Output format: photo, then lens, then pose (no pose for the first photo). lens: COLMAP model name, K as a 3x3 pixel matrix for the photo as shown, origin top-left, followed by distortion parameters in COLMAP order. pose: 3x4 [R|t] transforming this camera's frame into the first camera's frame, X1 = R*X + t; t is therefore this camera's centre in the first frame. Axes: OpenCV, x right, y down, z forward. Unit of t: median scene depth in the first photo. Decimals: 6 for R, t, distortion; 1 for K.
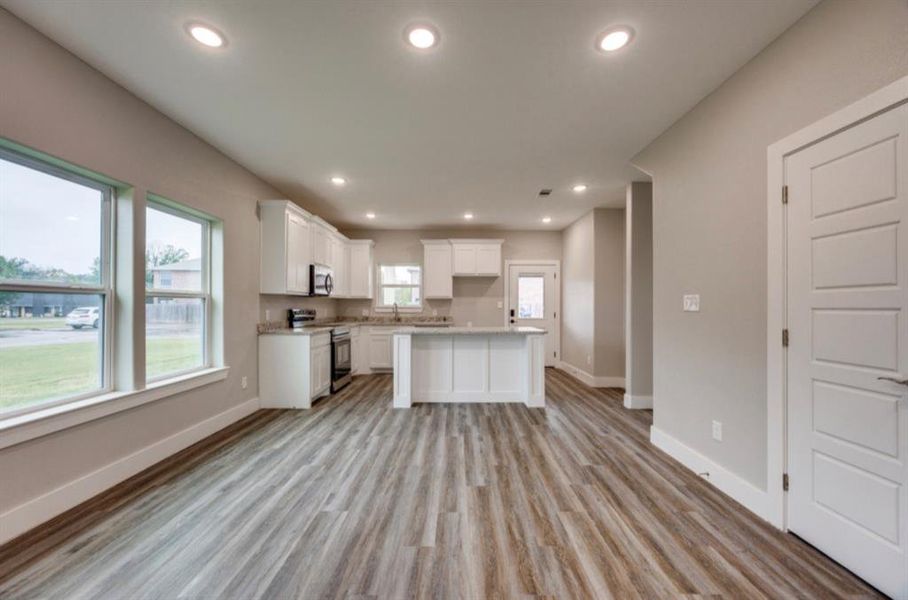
lens RADIAL K [[347.5, 0, 455.1], [0, 347.5, 304.6], [0, 0, 1]] dist [0.000171, -0.000059]
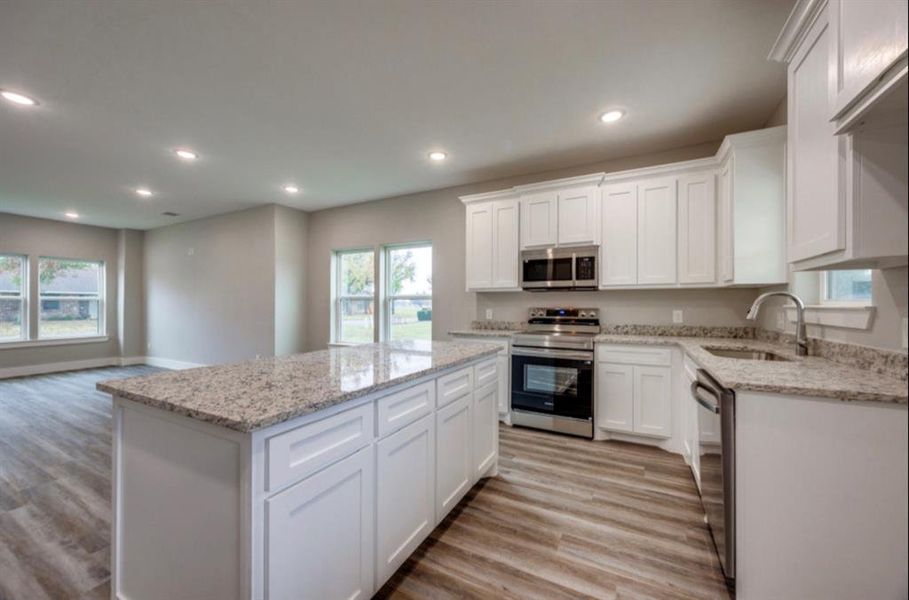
lens RADIAL K [[347.9, 0, 455.6], [0, 347.9, 304.6], [0, 0, 1]] dist [0.000171, -0.000059]
pose [[-0.464075, 0.002970, -0.885791, 0.253750], [0.005136, 0.999987, 0.000662, 0.004915], [0.885781, -0.004242, -0.464084, 0.924091]]
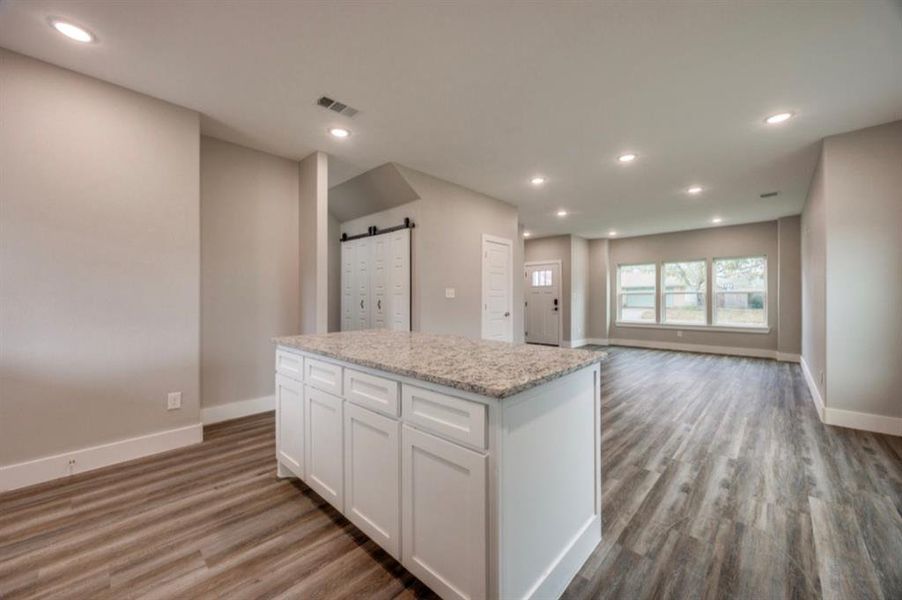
lens RADIAL K [[345.5, 0, 454.9], [0, 345.5, 298.2], [0, 0, 1]] dist [-0.003308, -0.000168]
pose [[-0.730797, -0.000313, 0.682595, -0.213937], [-0.003255, 0.999990, -0.003027, 0.010140], [-0.682587, -0.004434, -0.730791, 0.921627]]
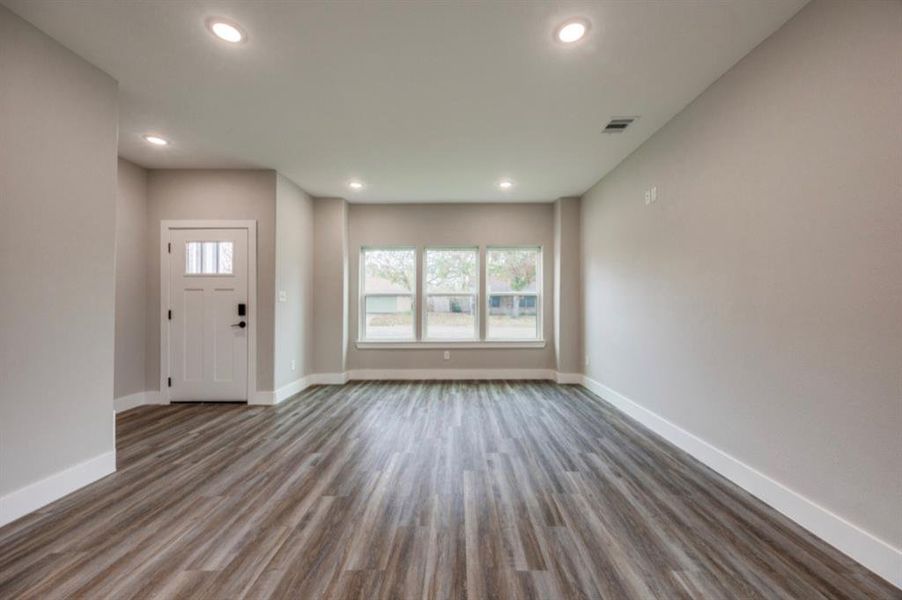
lens RADIAL K [[353.7, 0, 451.0], [0, 353.7, 300.0], [0, 0, 1]] dist [-0.000588, -0.000020]
pose [[-0.999942, -0.000388, 0.010769, 0.018922], [-0.000561, 0.999871, -0.016079, 0.011906], [-0.010762, -0.016084, -0.999813, 0.334624]]
